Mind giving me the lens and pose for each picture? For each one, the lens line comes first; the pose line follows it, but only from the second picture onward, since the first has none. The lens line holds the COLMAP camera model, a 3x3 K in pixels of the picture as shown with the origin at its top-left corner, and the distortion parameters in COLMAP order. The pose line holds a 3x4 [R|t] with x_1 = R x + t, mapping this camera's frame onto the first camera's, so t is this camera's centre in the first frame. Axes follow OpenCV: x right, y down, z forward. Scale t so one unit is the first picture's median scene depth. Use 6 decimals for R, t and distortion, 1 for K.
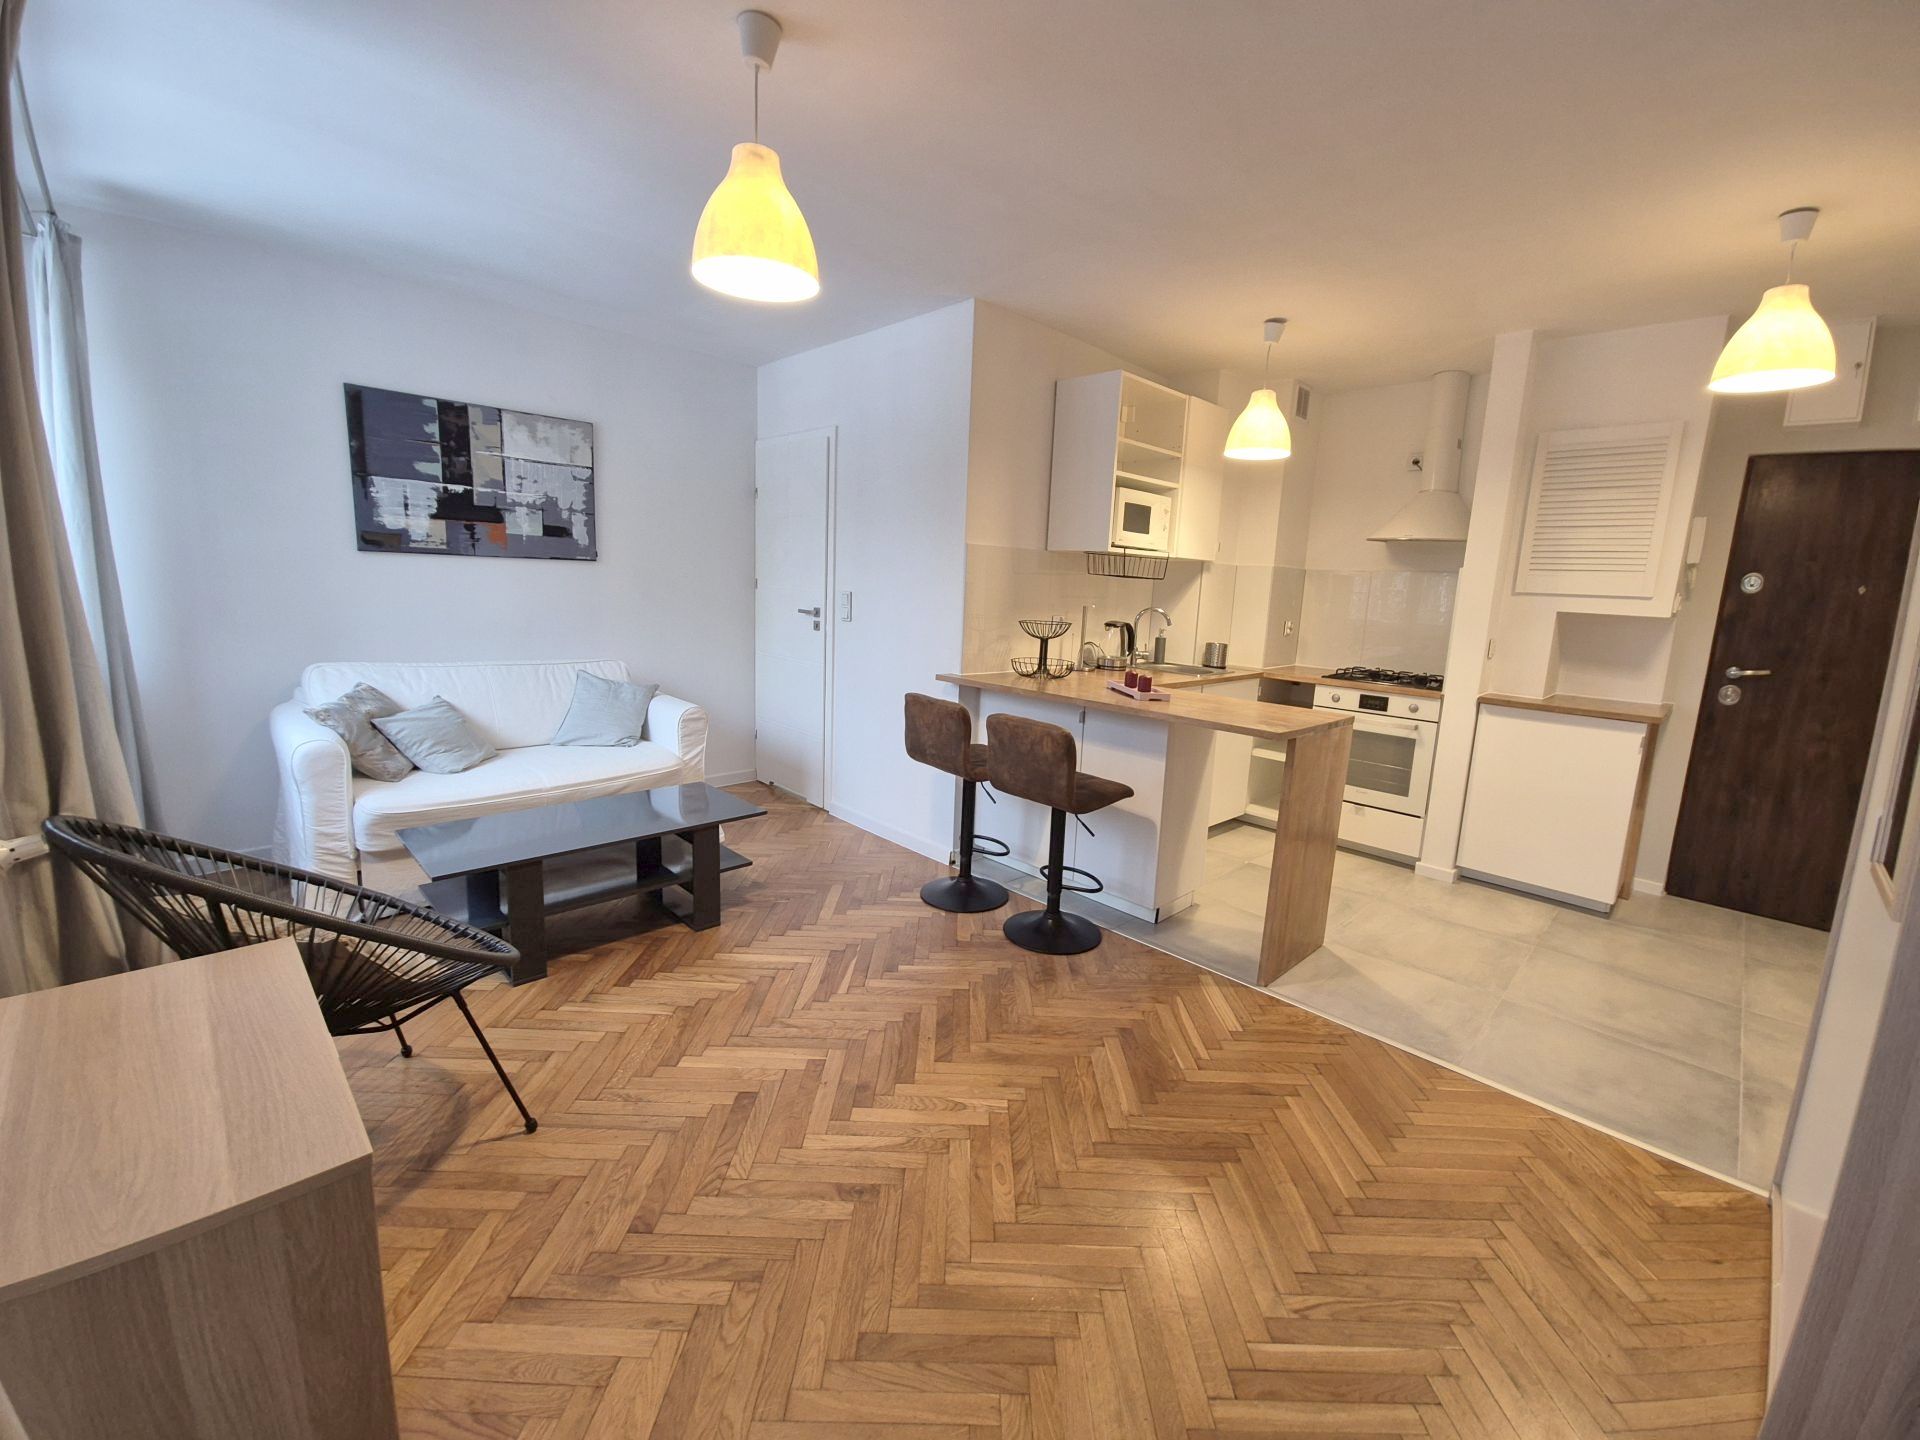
lens RADIAL K [[778.5, 0, 973.5], [0, 778.5, 709.2], [0, 0, 1]] dist [0.007571, -0.006460]
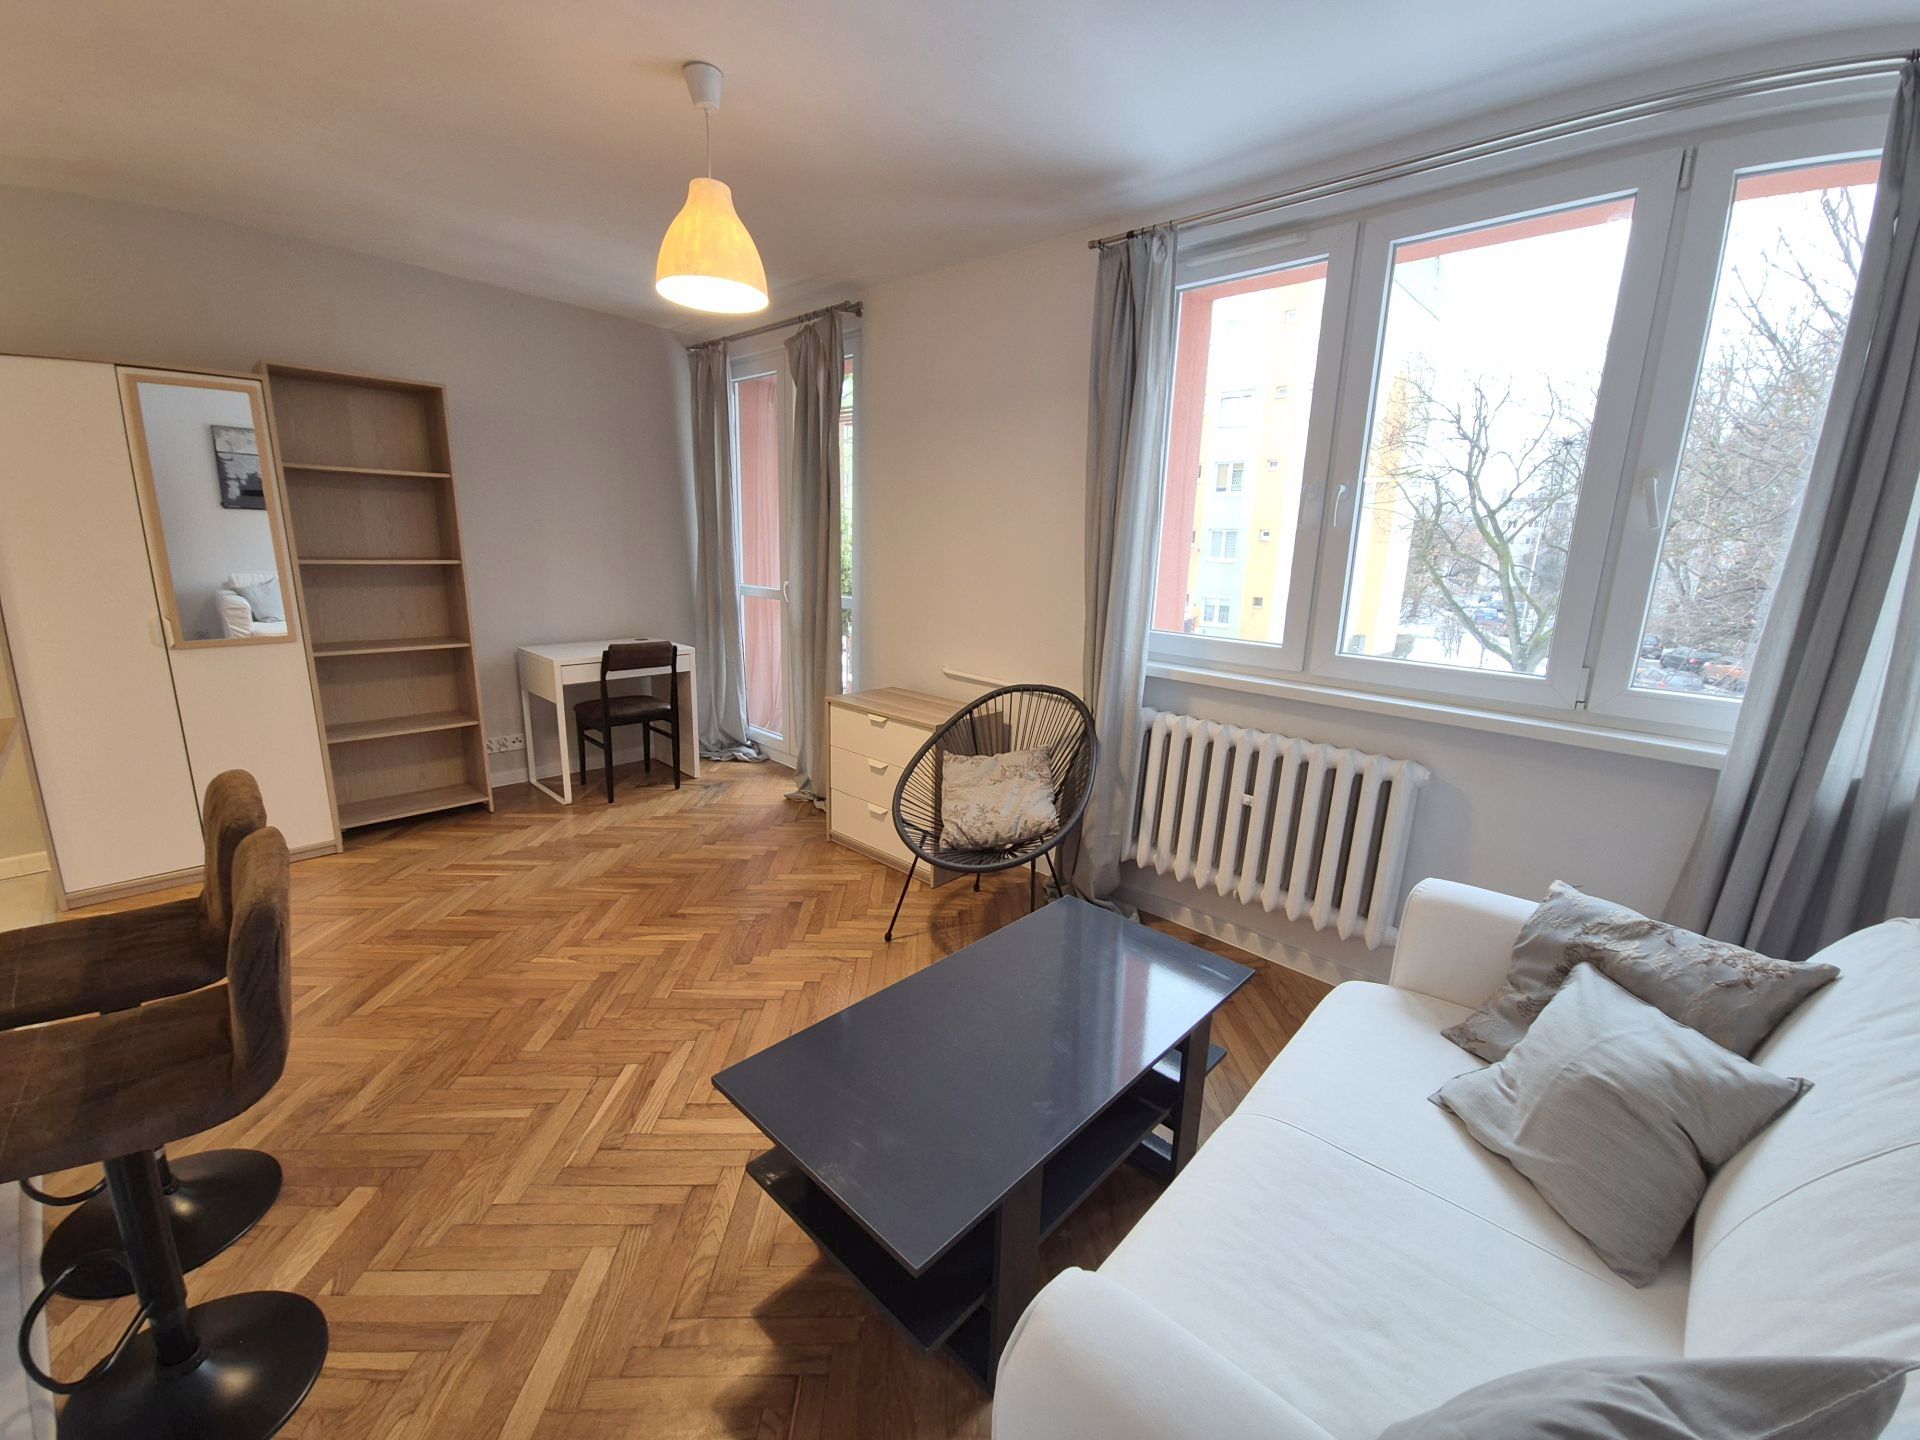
lens RADIAL K [[778.5, 0, 970.9], [0, 778.5, 708.5], [0, 0, 1]] dist [0.007571, -0.006460]
pose [[-0.996312, -0.071634, -0.047231, -0.328633], [-0.083970, 0.927190, 0.365060, -0.221827], [0.017641, 0.367679, -0.929785, 1.168821]]
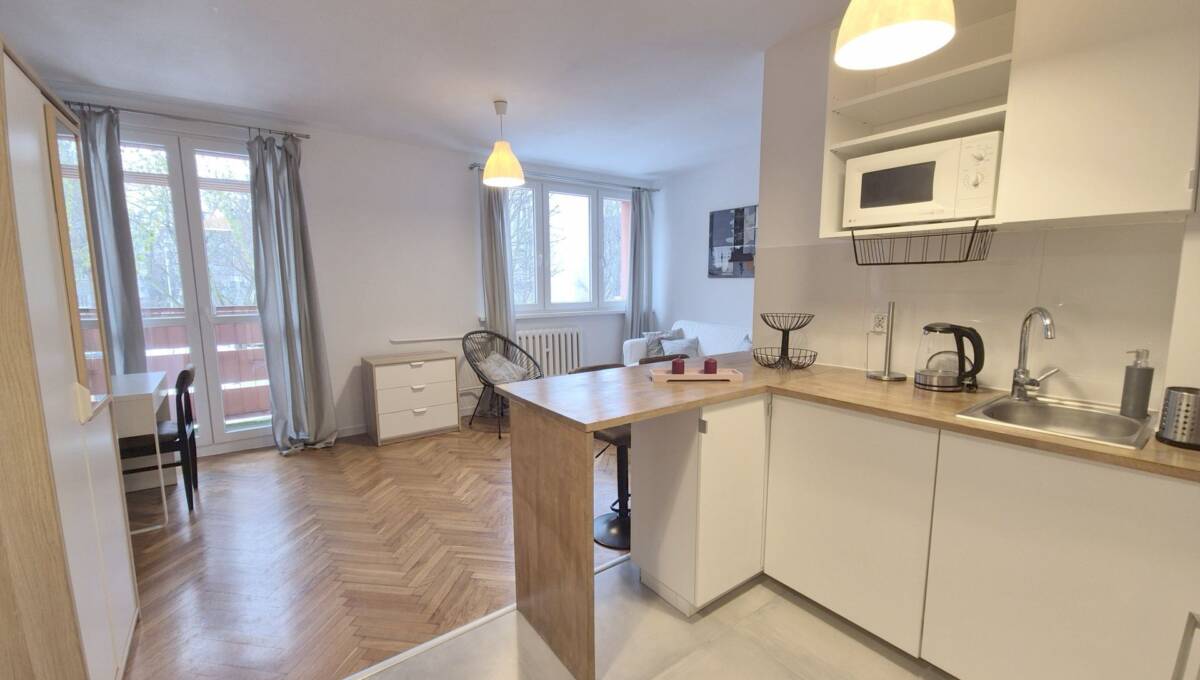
lens RADIAL K [[487.5, 0, 591.5], [0, 487.5, 346.1], [0, 0, 1]] dist [-0.001236, -0.000638]
pose [[-0.160302, 0.090780, -0.982885, 0.796183], [-0.163619, 0.979542, 0.117157, -0.106236], [0.973413, 0.179599, -0.142169, 0.867611]]
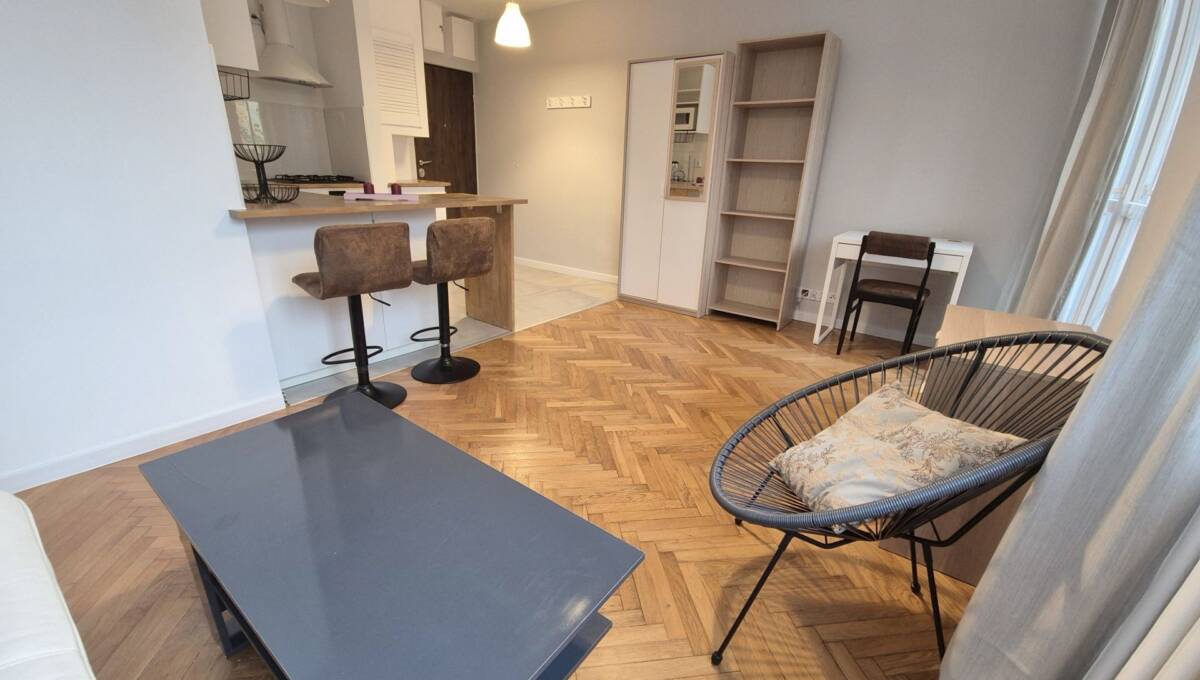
lens RADIAL K [[487.5, 0, 593.1], [0, 487.5, 347.0], [0, 0, 1]] dist [-0.001236, -0.000638]
pose [[-0.123672, -0.395617, 0.910051, -0.647281], [0.117836, 0.904747, 0.409325, -0.082996], [-0.985302, 0.157859, -0.065274, 0.671129]]
